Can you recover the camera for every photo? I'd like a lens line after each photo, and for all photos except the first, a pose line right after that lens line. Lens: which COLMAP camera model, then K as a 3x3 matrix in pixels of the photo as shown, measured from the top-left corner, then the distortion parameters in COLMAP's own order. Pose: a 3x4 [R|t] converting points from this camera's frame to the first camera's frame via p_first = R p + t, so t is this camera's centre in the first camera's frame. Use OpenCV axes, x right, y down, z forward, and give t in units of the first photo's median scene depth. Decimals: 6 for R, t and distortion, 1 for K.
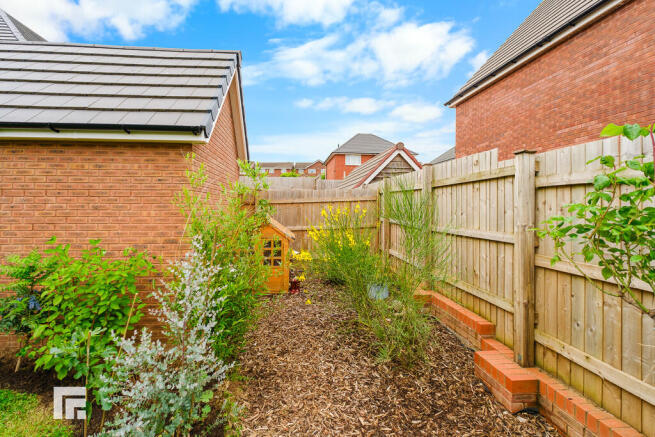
lens RADIAL K [[298.9, 0, 320.9], [0, 298.9, 205.7], [0, 0, 1]] dist [0.013781, 0.000105]
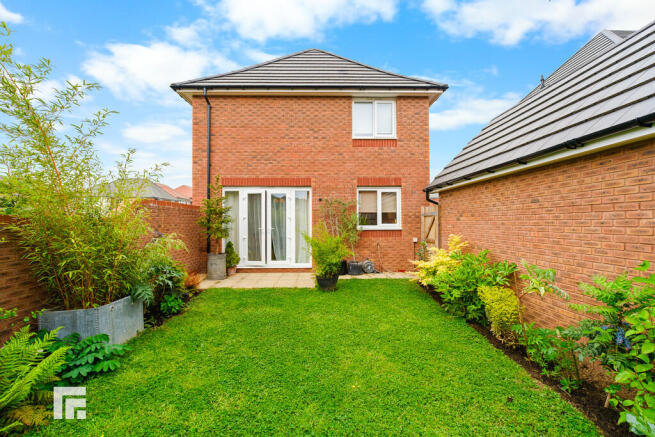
lens RADIAL K [[278.5, 0, 326.8], [0, 278.5, 217.7], [0, 0, 1]] dist [-0.004503, -0.000438]
pose [[-0.084868, -0.019381, -0.996204, -0.107162], [0.009179, 0.999753, -0.020232, -0.003867], [0.996350, -0.010861, -0.084669, 0.248516]]
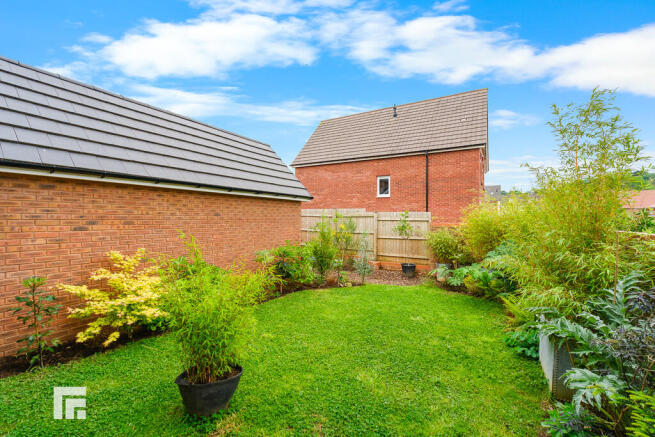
lens RADIAL K [[278.5, 0, 330.1], [0, 278.5, 217.3], [0, 0, 1]] dist [-0.004503, -0.000438]
pose [[0.601038, 0.002520, 0.799217, -3.148255], [-0.014330, 0.999868, 0.007625, -0.131613], [-0.799092, -0.016036, 0.600995, -0.935420]]
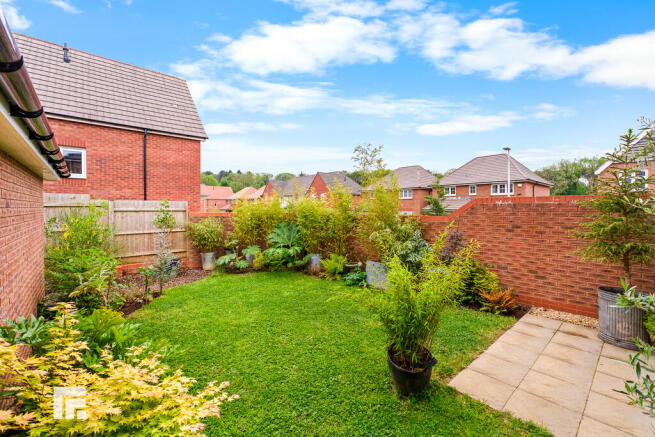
lens RADIAL K [[278.5, 0, 330.4], [0, 278.5, 219.2], [0, 0, 1]] dist [-0.004503, -0.000438]
pose [[-0.577627, -0.038205, 0.815406, -3.291234], [-0.011522, 0.999186, 0.038654, -0.124132], [-0.816219, 0.012933, -0.577598, 0.889075]]
